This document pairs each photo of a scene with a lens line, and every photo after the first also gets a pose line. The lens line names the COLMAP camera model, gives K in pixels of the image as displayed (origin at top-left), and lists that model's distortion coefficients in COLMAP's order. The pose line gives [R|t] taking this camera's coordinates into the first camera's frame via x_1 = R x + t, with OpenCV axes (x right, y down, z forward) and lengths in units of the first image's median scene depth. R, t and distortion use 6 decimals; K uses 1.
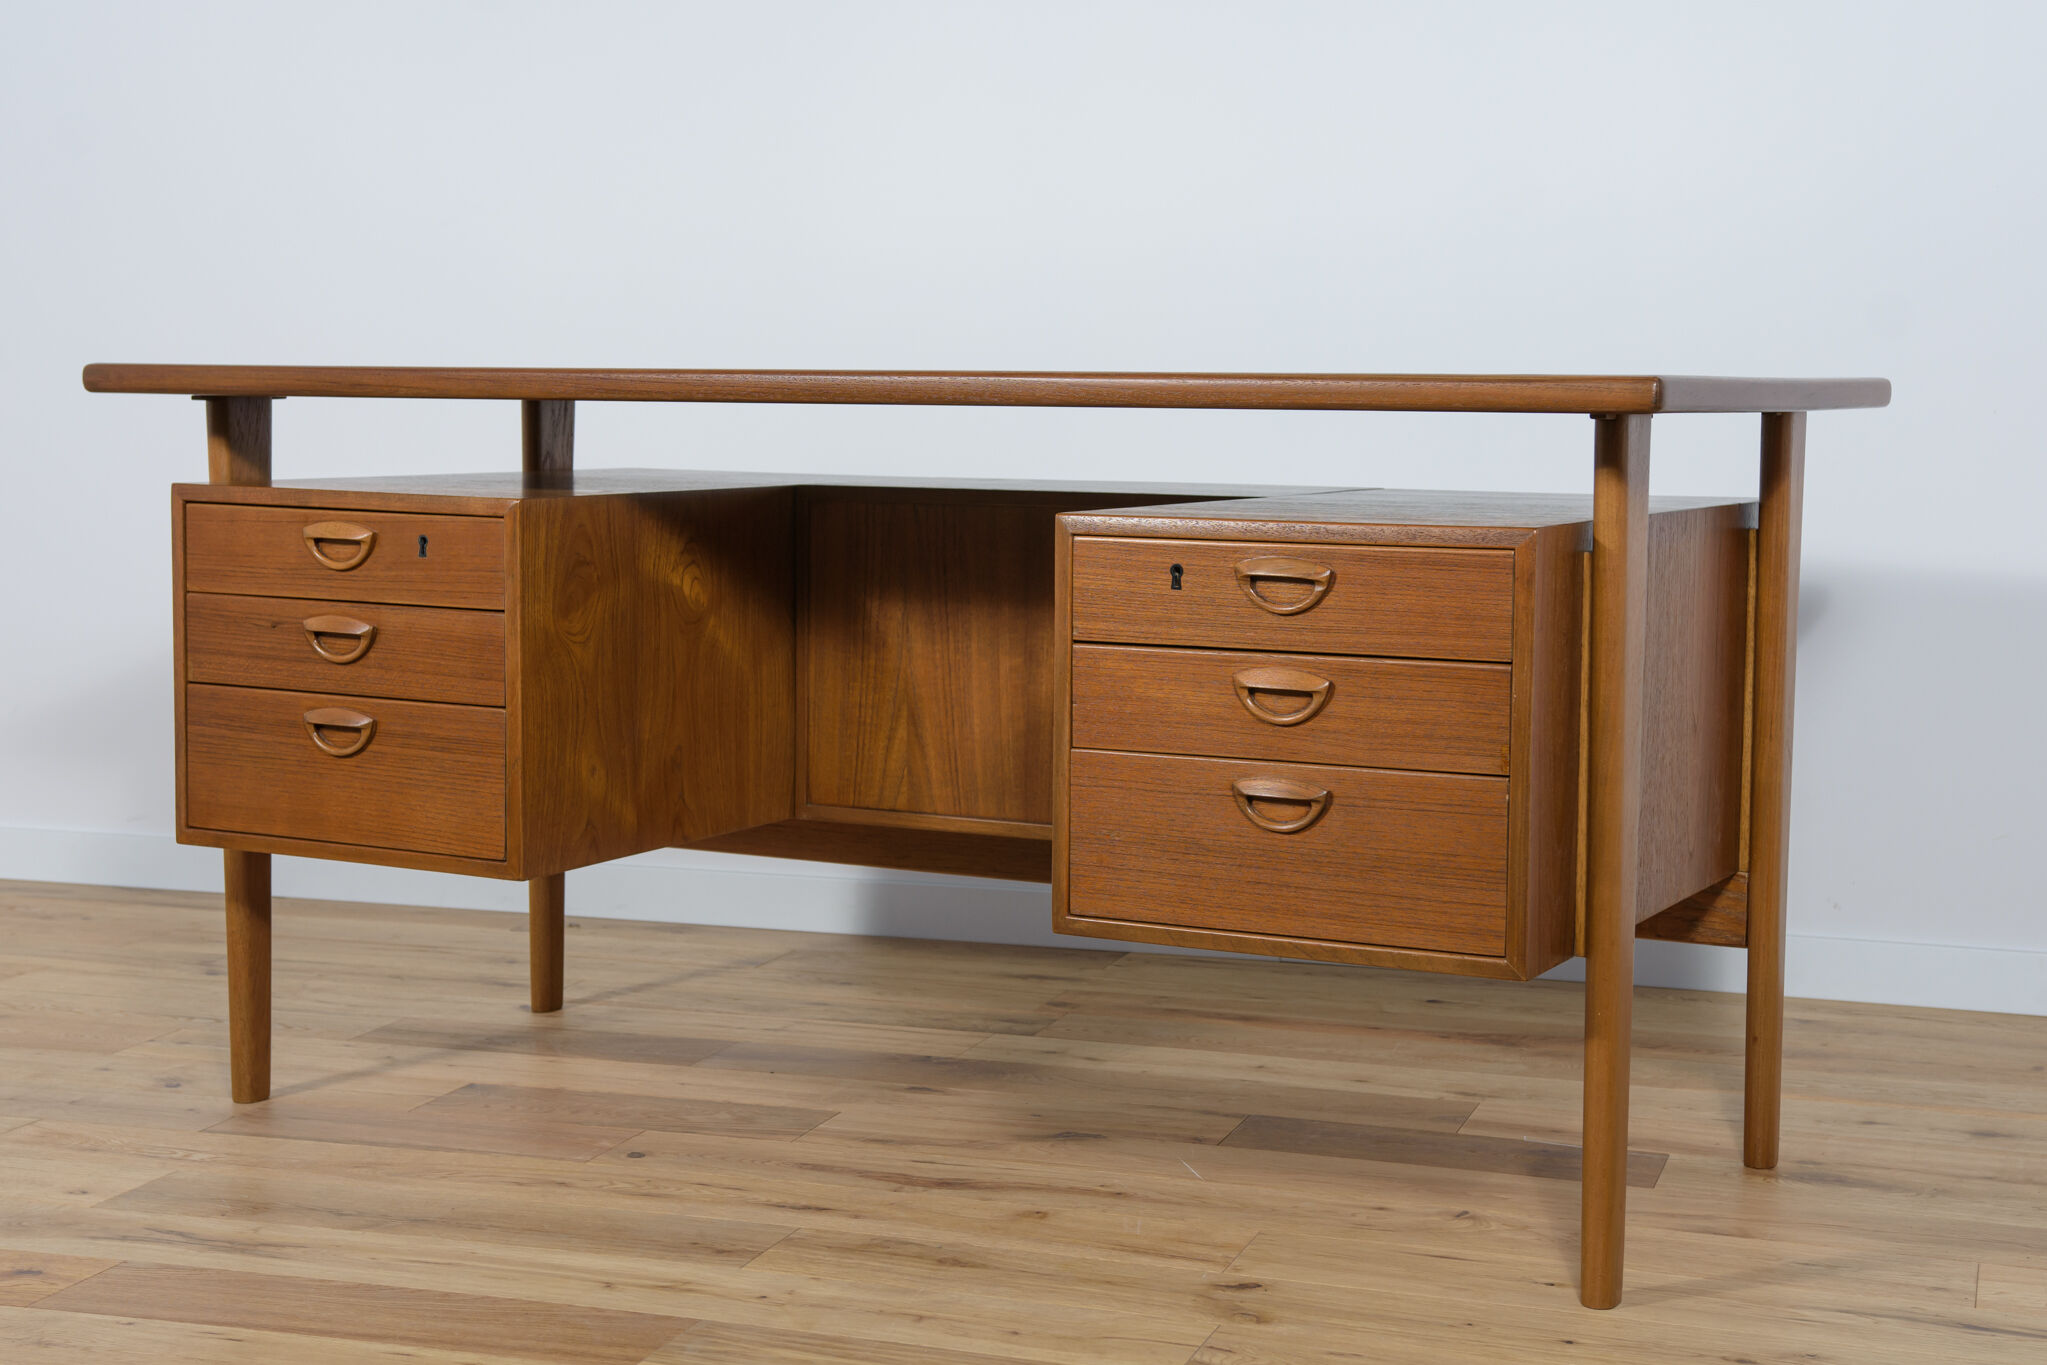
lens RADIAL K [[3005.4, 0, 1017.8], [0, 3005.4, 704.8], [0, 0, 1]] dist [0.070423, 0.143332]
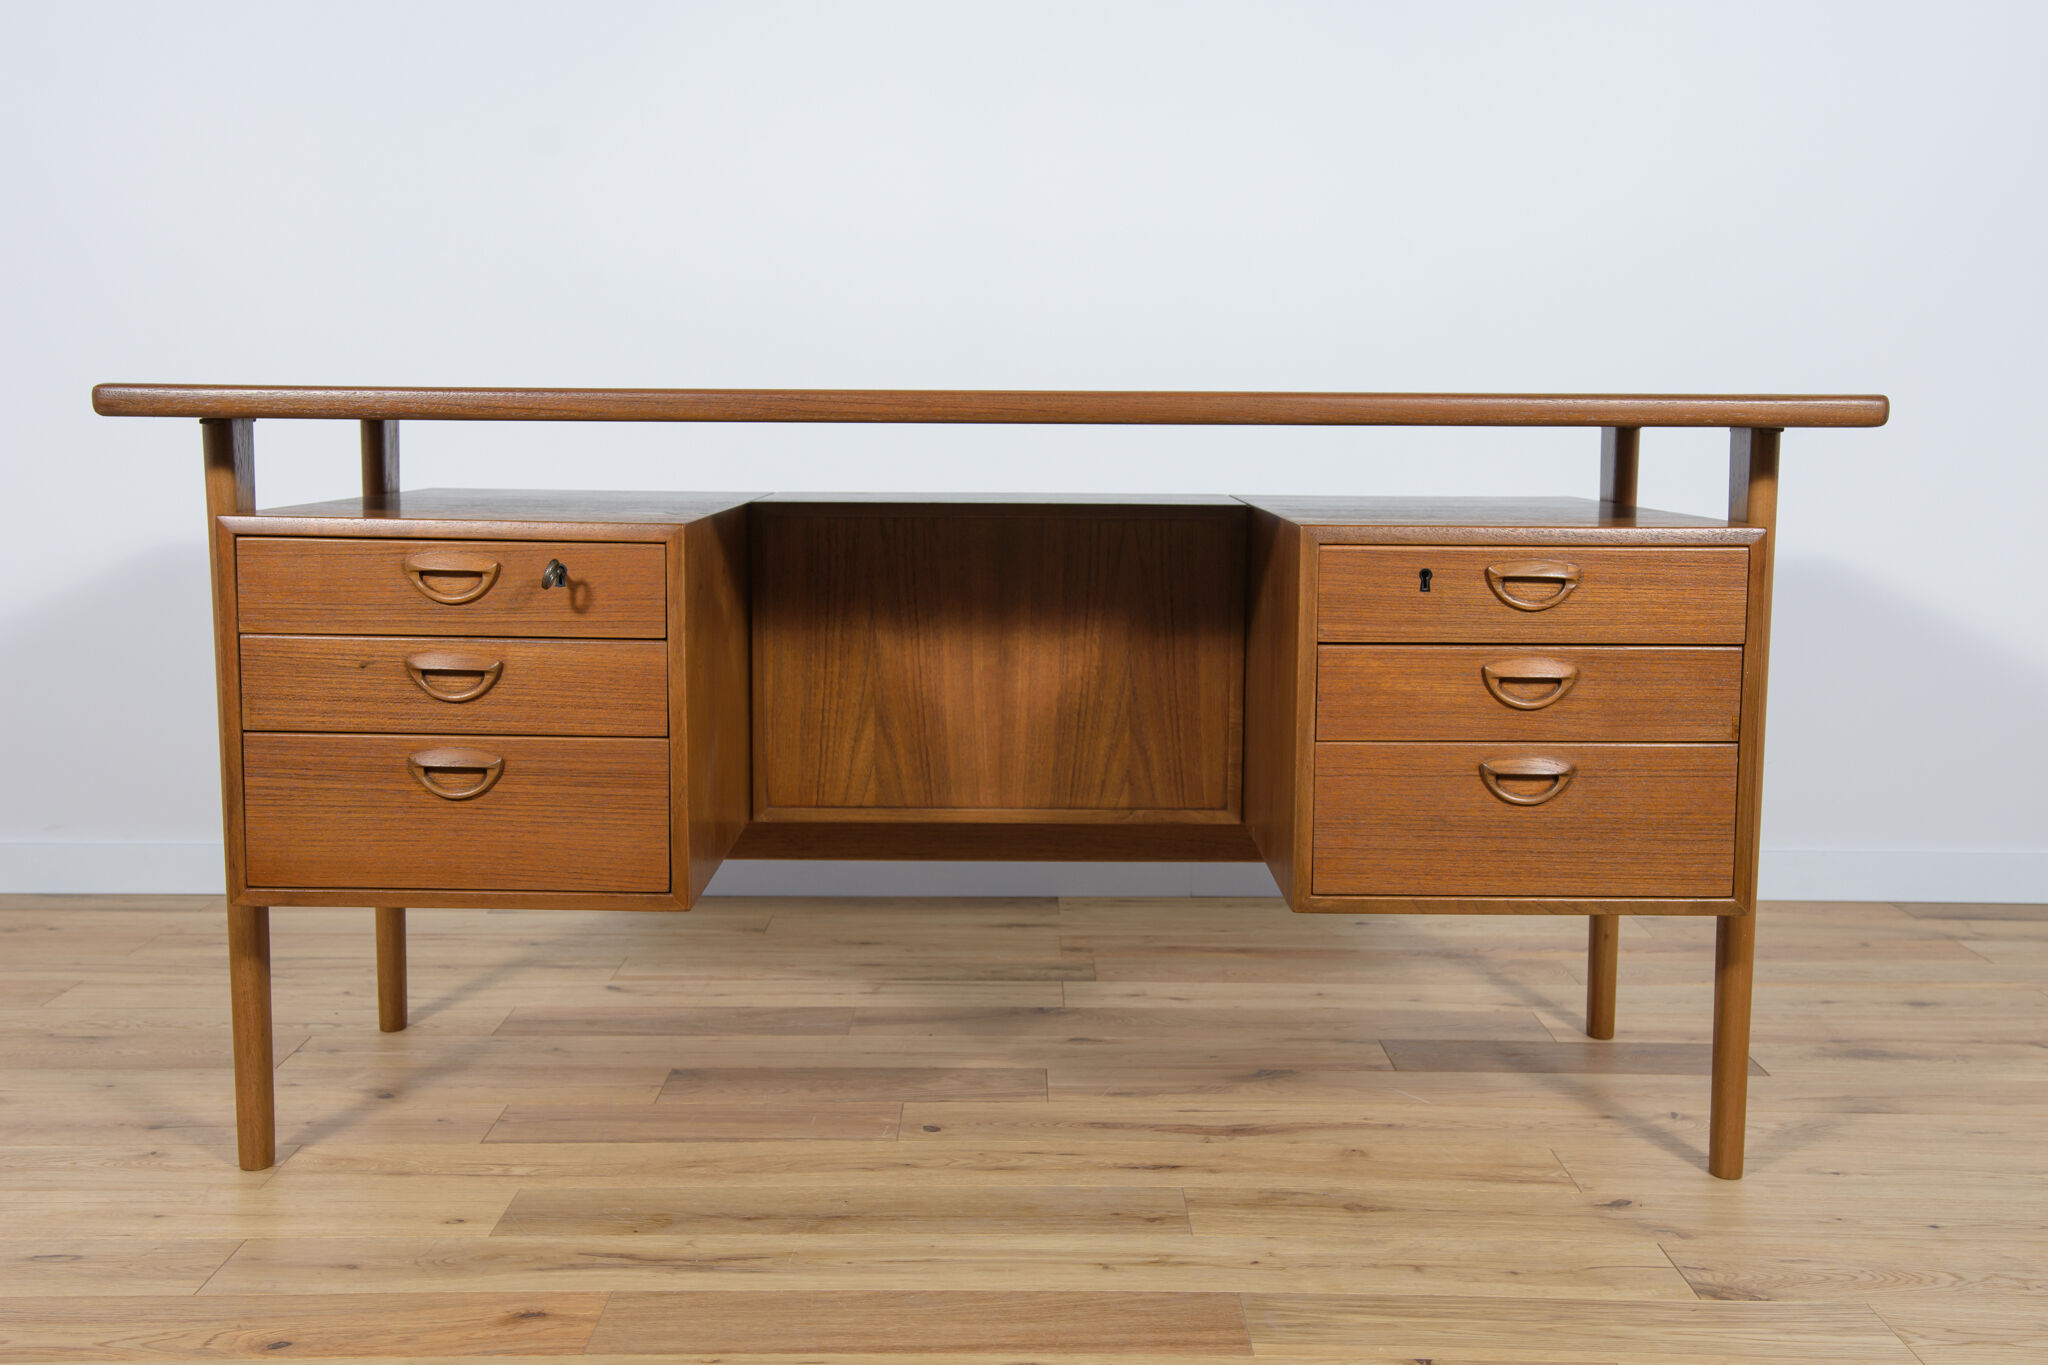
lens RADIAL K [[2384.4, 0, 1023.4], [0, 2384.4, 722.0], [0, 0, 1]] dist [0.041165, 0.043743]
pose [[0.887249, -0.064392, 0.456775, -0.425515], [0.050763, 0.997825, 0.042060, -0.031109], [-0.458490, -0.014131, 0.888587, 0.259595]]
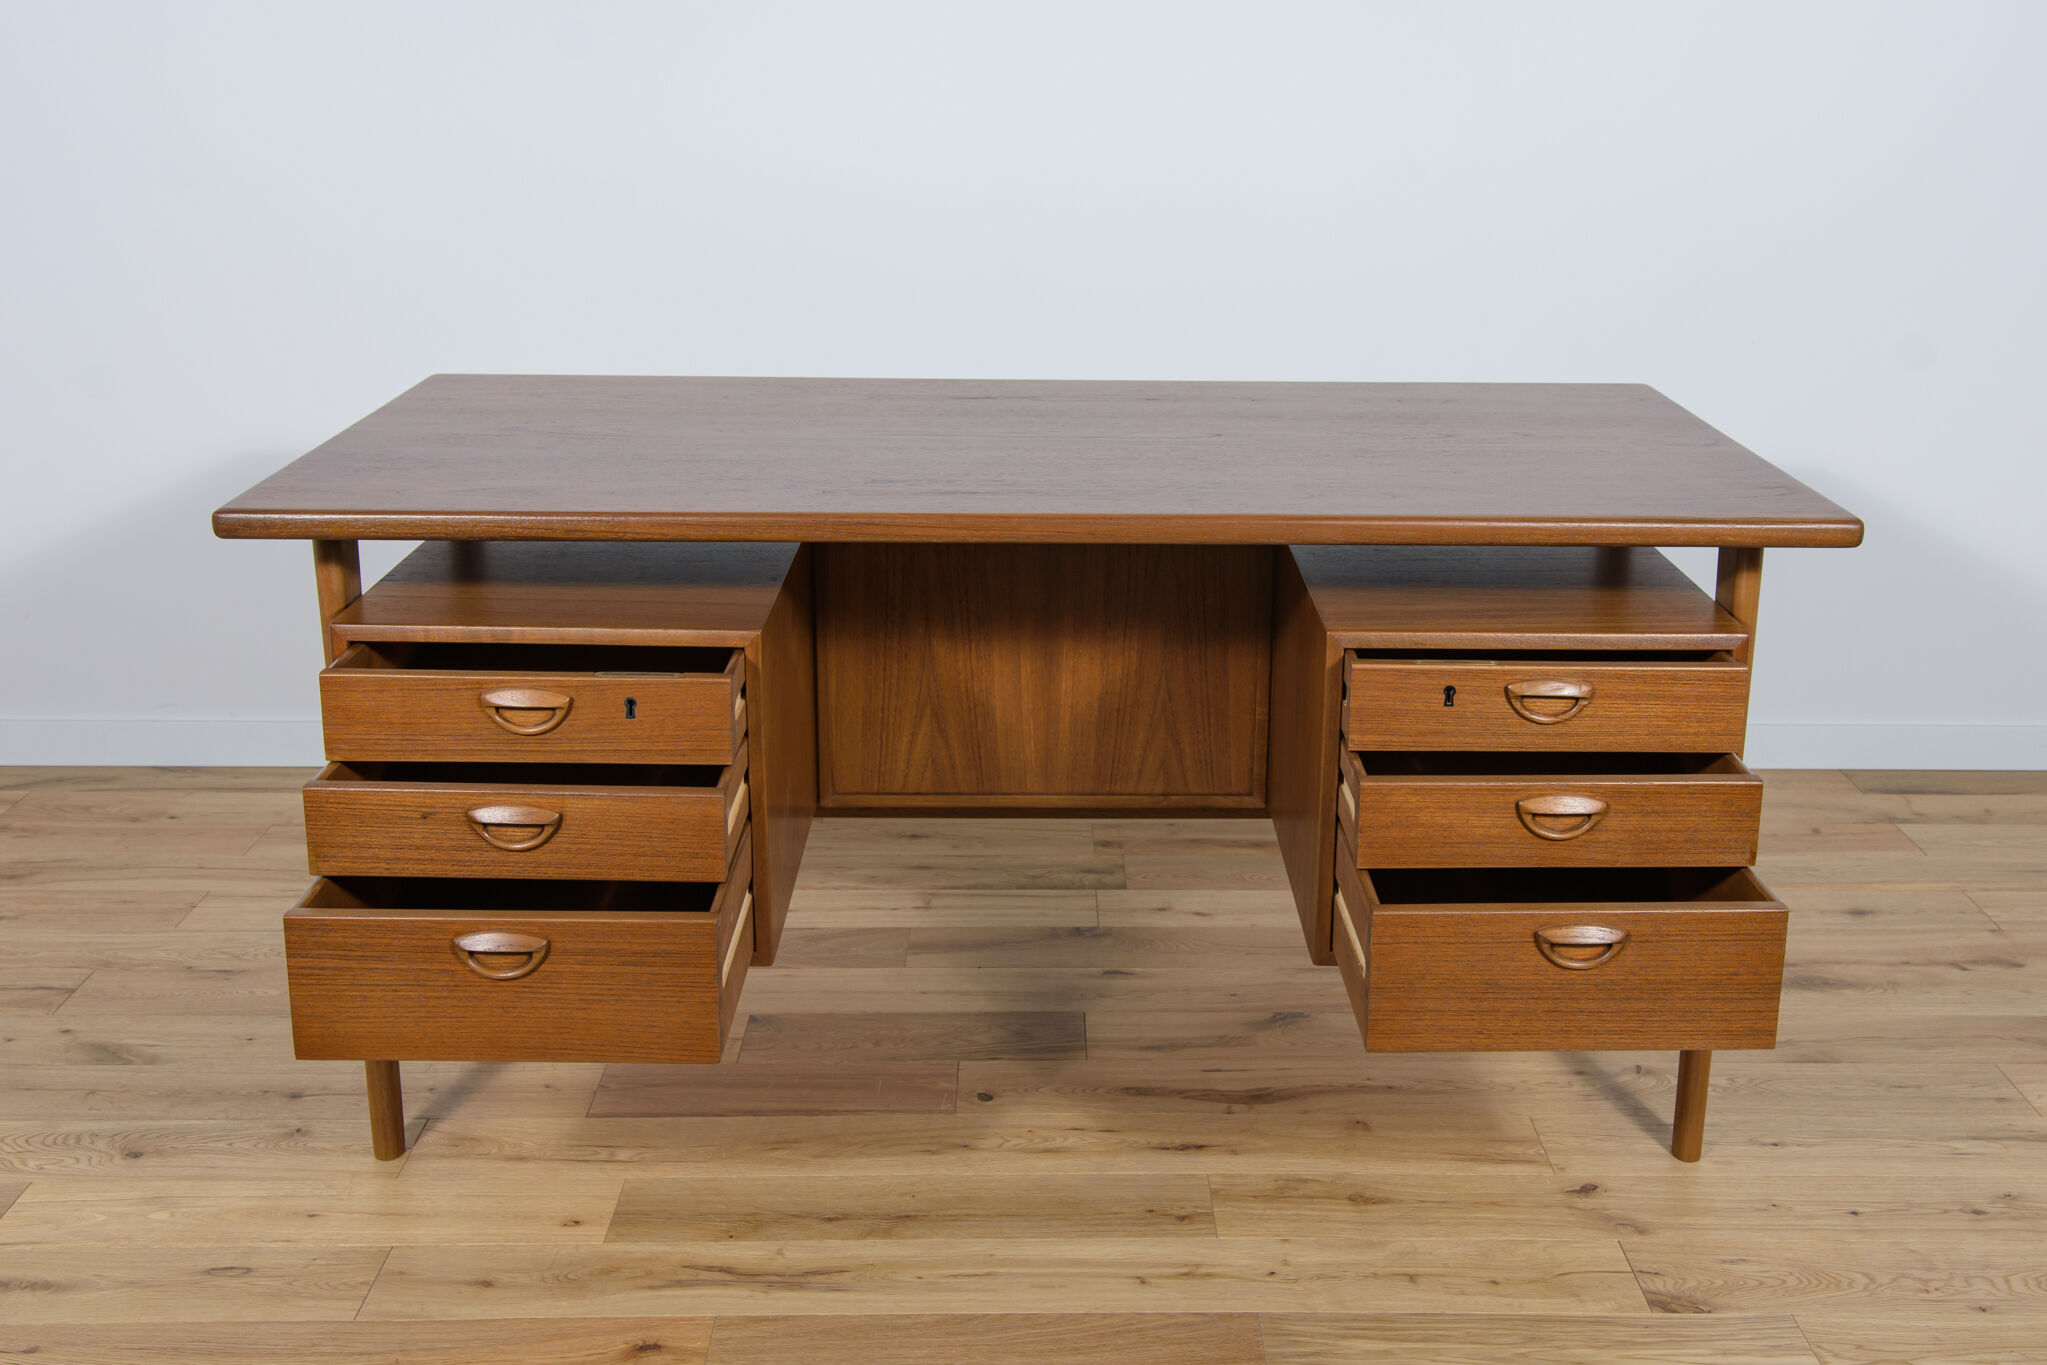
lens RADIAL K [[2288.8, 0, 1088.4], [0, 2288.8, 620.9], [0, 0, 1]] dist [-0.007807, 0.029491]
pose [[0.877172, -0.125144, 0.463583, -0.441948], [0.048416, 0.983572, 0.173903, -0.206598], [-0.477730, -0.130098, 0.868820, 0.233398]]
